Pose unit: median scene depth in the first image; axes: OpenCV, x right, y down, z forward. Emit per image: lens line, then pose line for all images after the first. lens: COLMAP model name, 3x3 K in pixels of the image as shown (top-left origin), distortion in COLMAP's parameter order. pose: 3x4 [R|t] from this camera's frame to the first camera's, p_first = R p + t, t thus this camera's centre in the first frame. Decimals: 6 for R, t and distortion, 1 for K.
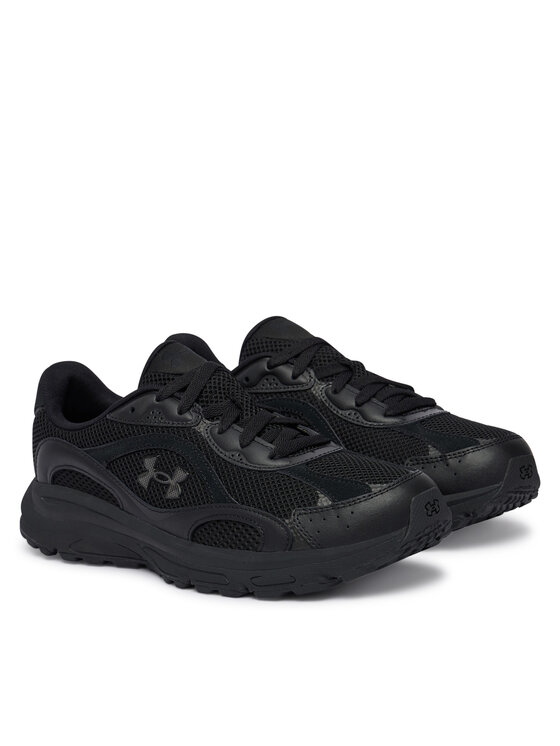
lens RADIAL K [[2190.7, 0, 281.8], [0, 2190.7, 371.0], [0, 0, 1]] dist [-2.014189, 0.000000]
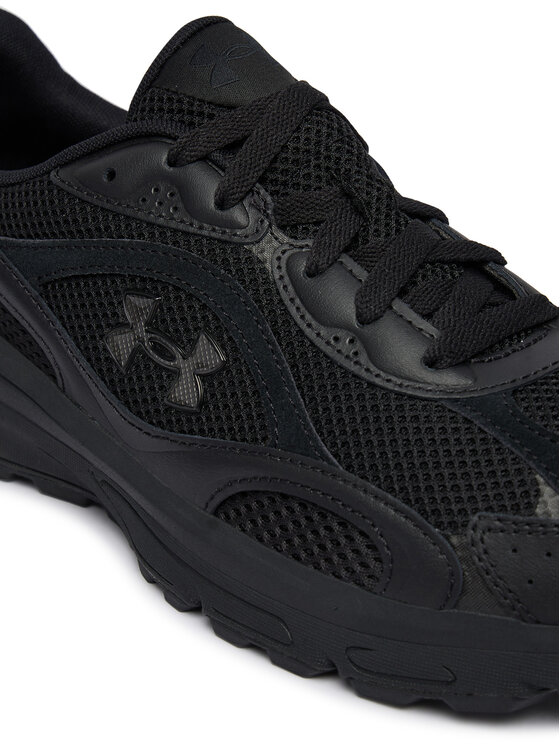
lens RADIAL K [[1906.1, 0, 278.3], [0, 1906.1, 373.2], [0, 0, 1]] dist [-0.069782, 0.000000]
pose [[0.993030, 0.113393, 0.032142, -0.043911], [-0.117856, 0.957828, 0.262059, -0.049232], [-0.001071, -0.264020, 0.964517, 0.631753]]
